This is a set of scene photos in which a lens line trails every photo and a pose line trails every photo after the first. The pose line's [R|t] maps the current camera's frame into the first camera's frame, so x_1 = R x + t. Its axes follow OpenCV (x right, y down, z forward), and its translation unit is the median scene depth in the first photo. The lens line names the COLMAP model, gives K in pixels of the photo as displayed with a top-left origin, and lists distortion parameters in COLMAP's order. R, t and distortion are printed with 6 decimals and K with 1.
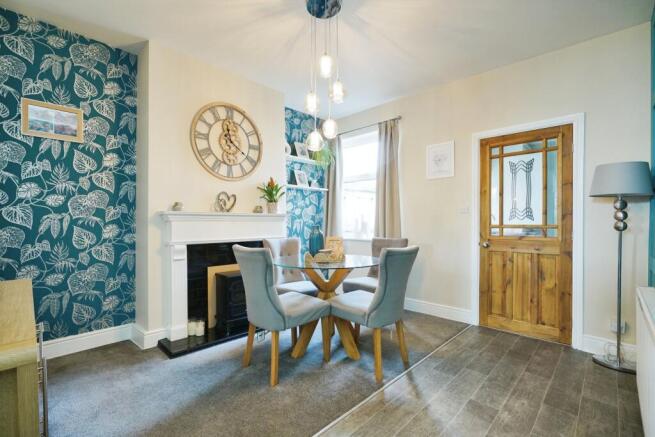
lens RADIAL K [[298.9, 0, 326.5], [0, 298.9, 222.7], [0, 0, 1]] dist [0.001061, 0.000332]
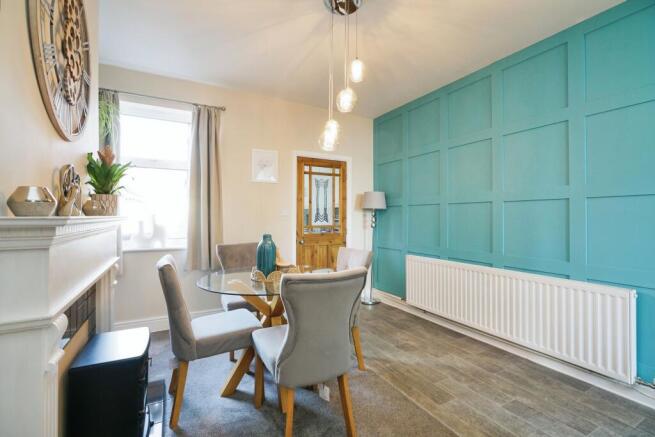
lens RADIAL K [[298.7, 0, 326.6], [0, 298.7, 213.3], [0, 0, 1]] dist [-0.000126, 0.000115]
pose [[0.300701, 0.010355, 0.953662, -0.634088], [0.000765, 0.999938, -0.011099, -0.032127], [-0.953718, 0.004067, 0.300675, 0.533615]]
